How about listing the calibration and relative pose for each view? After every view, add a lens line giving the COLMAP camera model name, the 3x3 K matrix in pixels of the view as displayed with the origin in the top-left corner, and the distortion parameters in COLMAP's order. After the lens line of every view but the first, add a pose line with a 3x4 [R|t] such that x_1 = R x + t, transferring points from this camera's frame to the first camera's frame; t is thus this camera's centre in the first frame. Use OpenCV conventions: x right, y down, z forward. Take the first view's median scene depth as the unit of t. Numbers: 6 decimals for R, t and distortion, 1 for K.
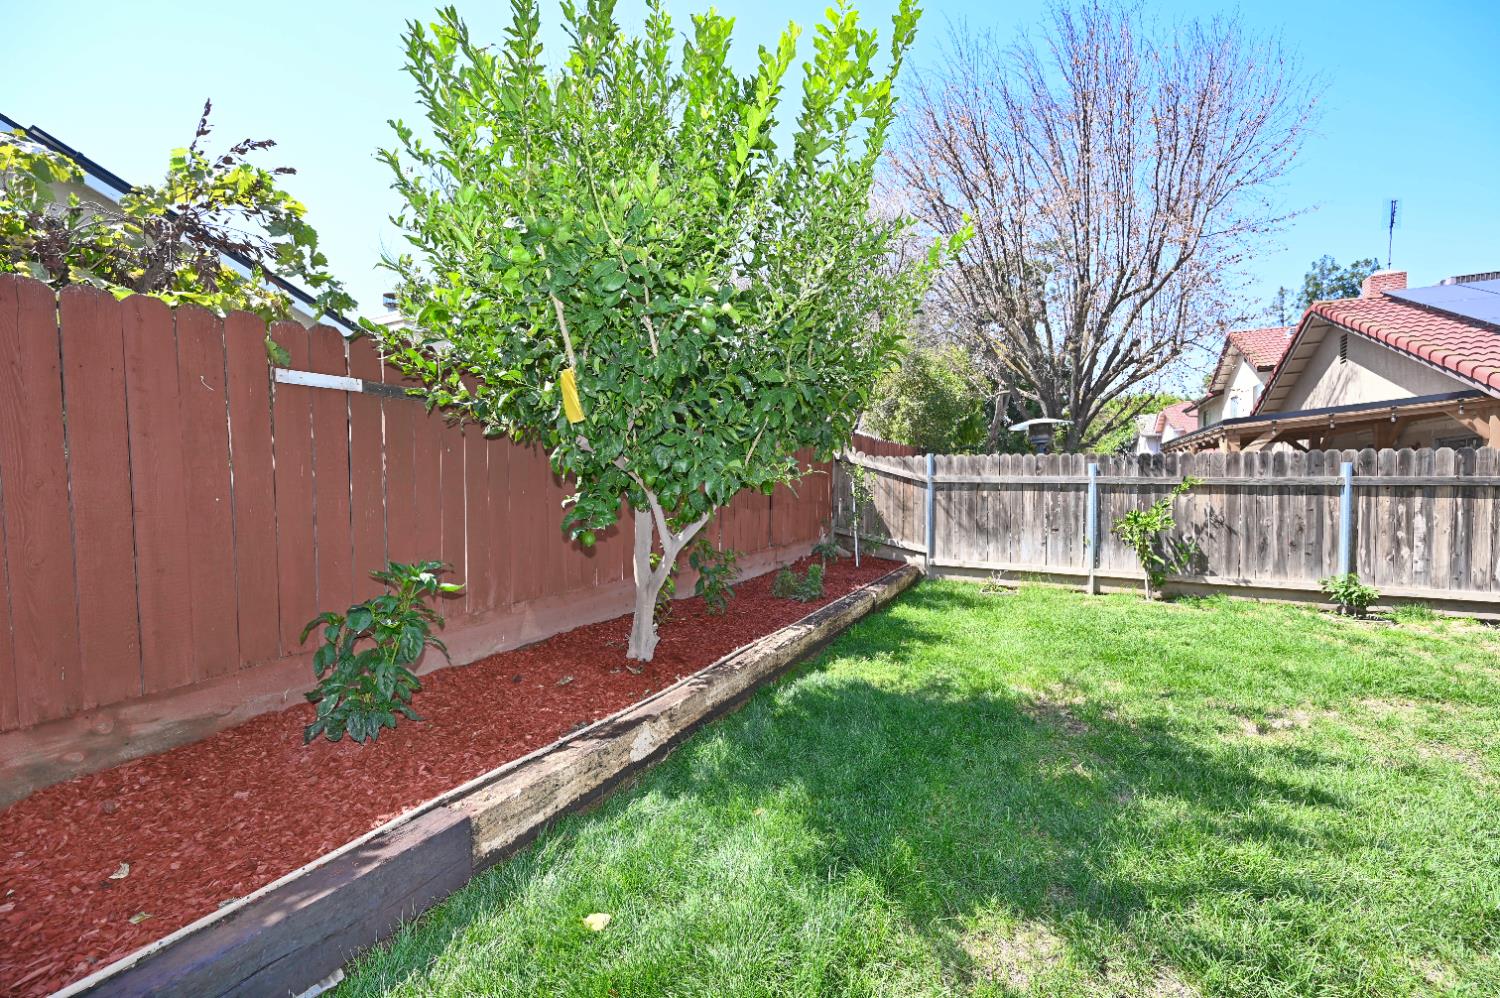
lens RADIAL K [[583.7, 0, 759.8], [0, 583.7, 506.4], [0, 0, 1]] dist [-0.000299, 0.000149]
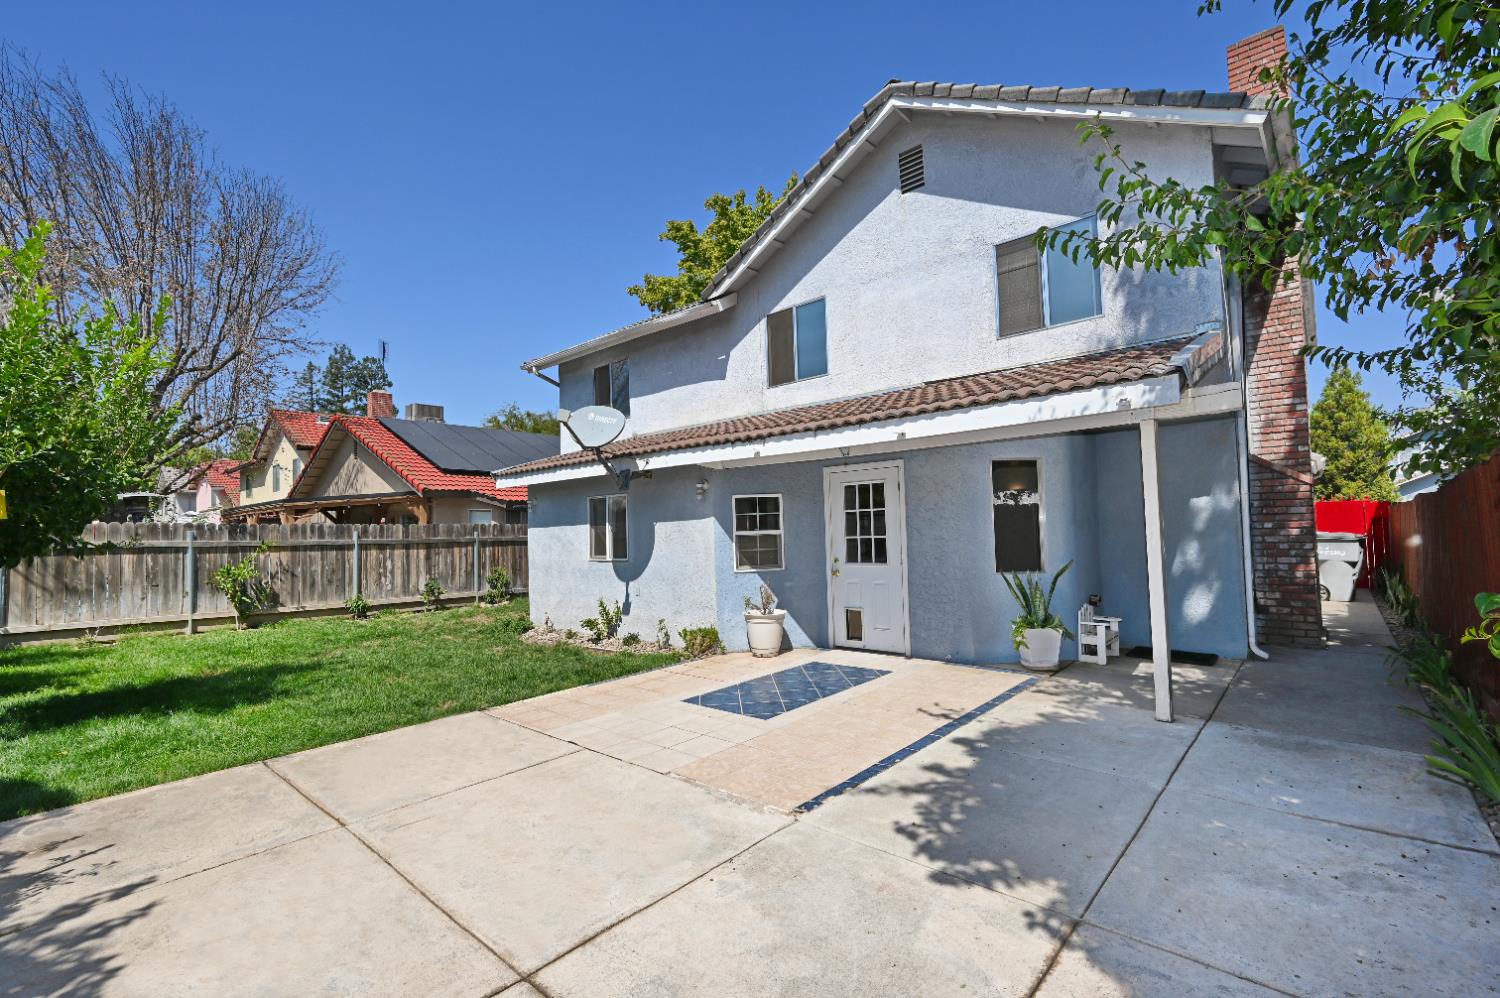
lens RADIAL K [[646.6, 0, 750.0], [0, 646.6, 499.0], [0, 0, 1]] dist [-0.000059, -0.000122]
pose [[0.243524, 0.048111, 0.968701, -0.519665], [0.057124, 0.996324, -0.063843, 0.017728], [-0.968211, 0.070884, 0.239881, -0.544053]]
